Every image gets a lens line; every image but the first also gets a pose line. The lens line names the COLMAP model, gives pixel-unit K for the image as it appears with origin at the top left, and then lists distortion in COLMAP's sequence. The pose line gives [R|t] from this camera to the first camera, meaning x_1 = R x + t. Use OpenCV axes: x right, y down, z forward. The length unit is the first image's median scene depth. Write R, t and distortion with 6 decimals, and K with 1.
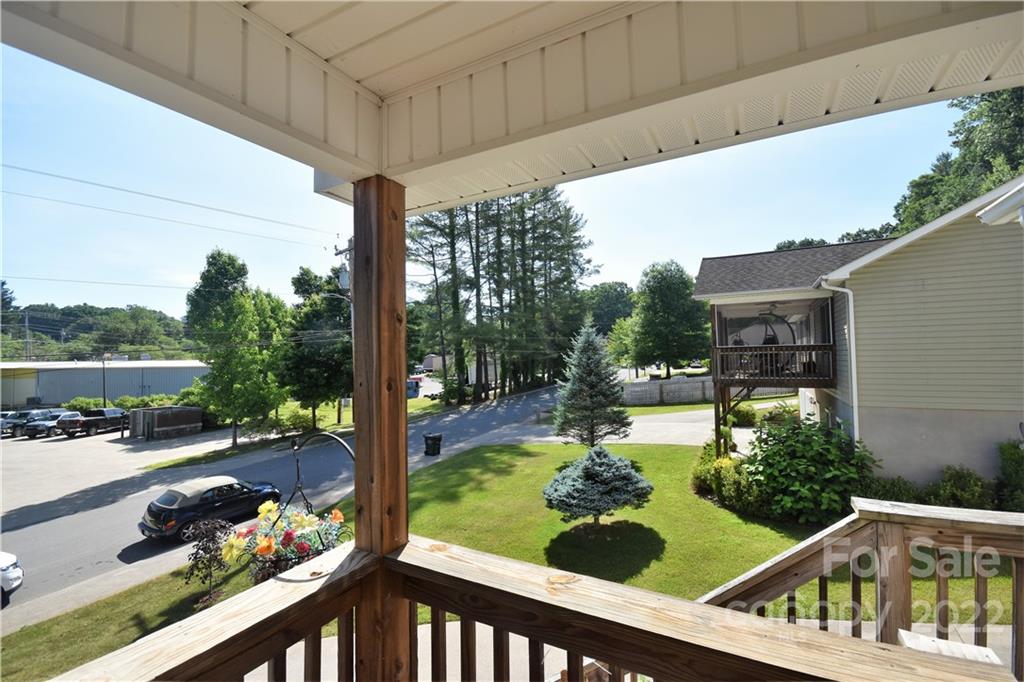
lens RADIAL K [[451.3, 0, 512.8], [0, 451.3, 337.5], [0, 0, 1]] dist [0.014149, -0.011054]
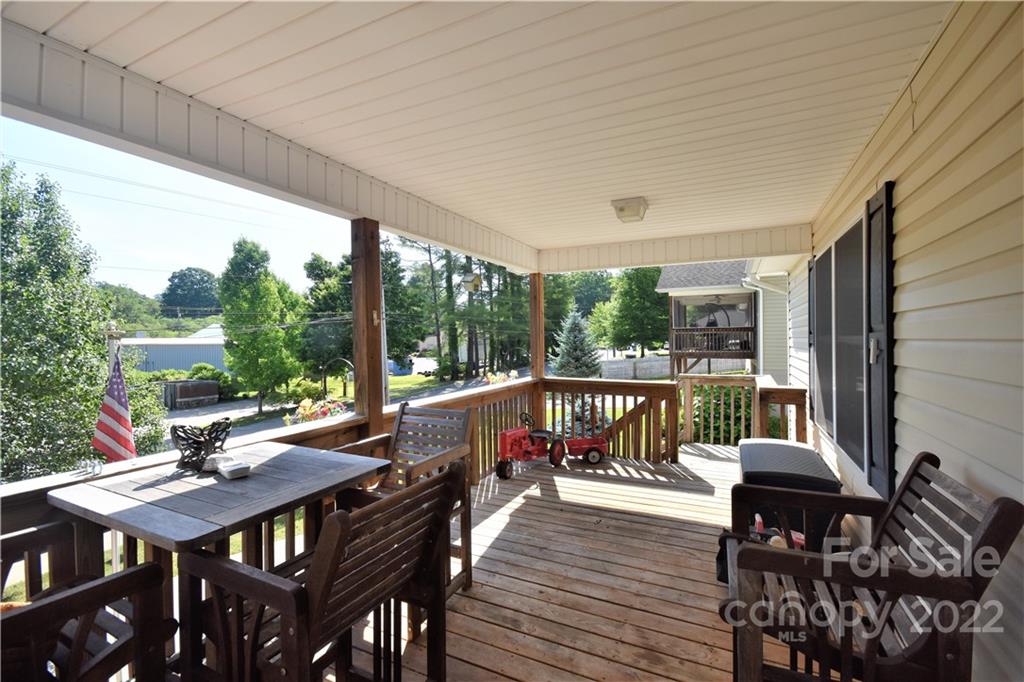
lens RADIAL K [[451.3, 0, 511.8], [0, 451.3, 334.3], [0, 0, 1]] dist [0.014149, -0.011054]
pose [[0.999027, 0.008951, 0.043194, -0.031948], [-0.010353, 0.999423, 0.032356, 0.000336], [-0.042879, -0.032772, 0.998543, -0.123722]]
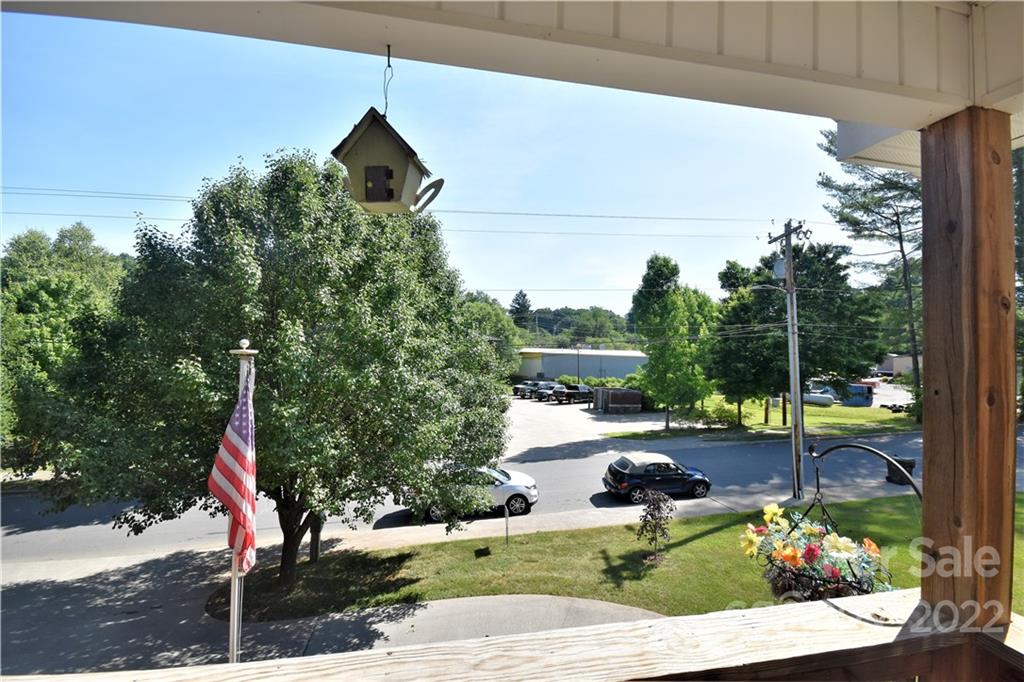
lens RADIAL K [[451.3, 0, 515.7], [0, 451.3, 337.7], [0, 0, 1]] dist [0.014149, -0.011054]
pose [[0.647690, 0.011608, -0.761816, -0.010384], [-0.001653, 0.999903, 0.013831, 0.000138], [0.761903, -0.007699, 0.647646, -0.001412]]
